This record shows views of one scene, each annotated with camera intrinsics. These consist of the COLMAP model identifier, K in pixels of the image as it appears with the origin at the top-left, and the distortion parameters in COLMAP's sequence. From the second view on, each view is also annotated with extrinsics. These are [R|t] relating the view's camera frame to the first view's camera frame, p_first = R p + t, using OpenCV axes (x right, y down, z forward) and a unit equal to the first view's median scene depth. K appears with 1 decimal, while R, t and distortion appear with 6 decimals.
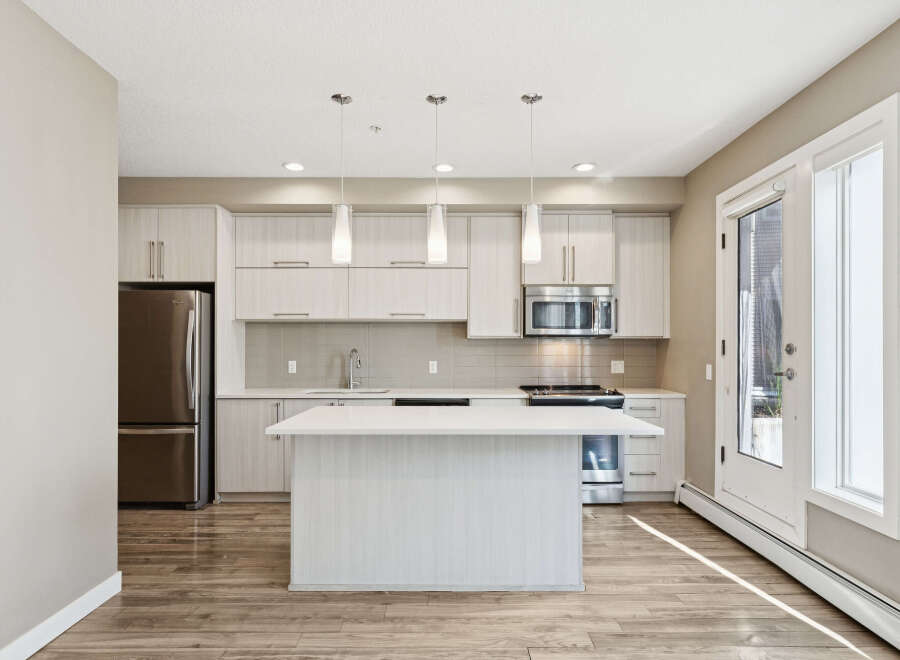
lens RADIAL K [[530.1, 0, 446.3], [0, 530.1, 344.5], [0, 0, 1]] dist [0.006191, -0.000544]
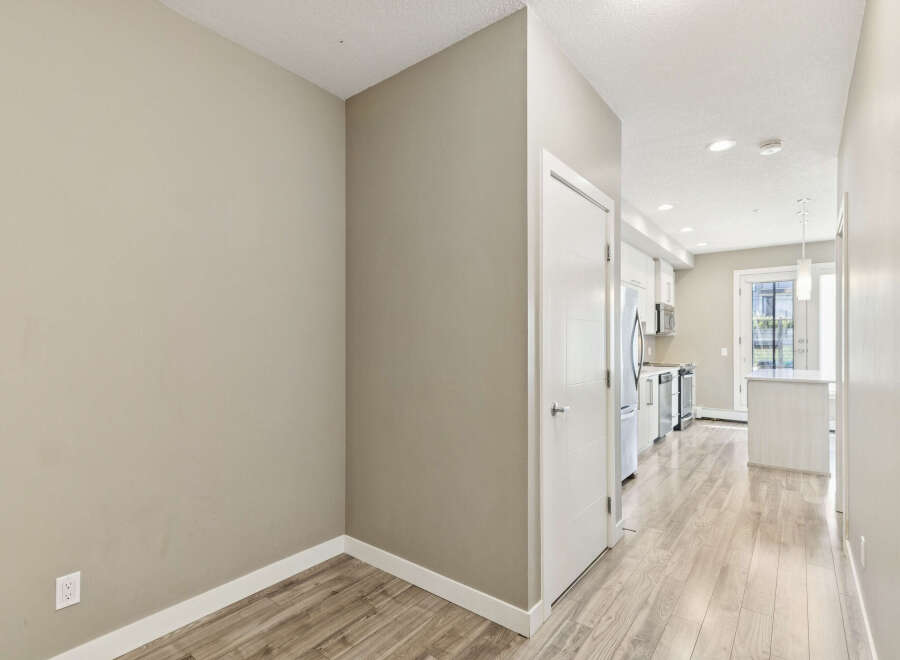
lens RADIAL K [[453.8, 0, 447.4], [0, 453.8, 338.9], [0, 0, 1]] dist [0.008113, -0.000302]
pose [[0.608696, 0.006296, 0.793378, -1.385851], [-0.006402, 0.999975, -0.003024, 0.010354], [-0.793377, -0.003239, 0.608721, 0.655622]]
